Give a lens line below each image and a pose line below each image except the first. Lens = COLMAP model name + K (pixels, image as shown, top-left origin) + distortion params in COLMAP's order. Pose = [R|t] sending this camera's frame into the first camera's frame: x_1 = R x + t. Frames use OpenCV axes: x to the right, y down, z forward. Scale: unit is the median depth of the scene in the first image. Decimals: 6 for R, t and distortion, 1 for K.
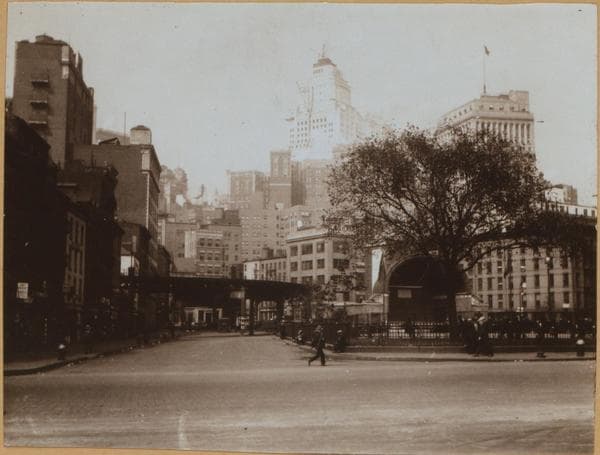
lens RADIAL K [[1116.0, 0, 300.0], [0, 1116.0, 227.5], [0, 0, 1]] dist [-0.033500, -0.006572]
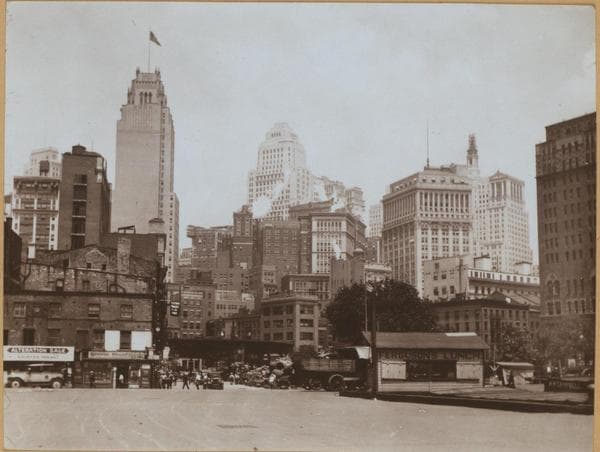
lens RADIAL K [[1116.0, 0, 300.0], [0, 1116.0, 226.0], [0, 0, 1]] dist [-0.033500, -0.006572]
pose [[0.999046, 0.008658, 0.042801, -0.017412], [-0.006733, 0.998968, -0.044918, -0.014334], [-0.043145, 0.044587, 0.998073, -0.176246]]
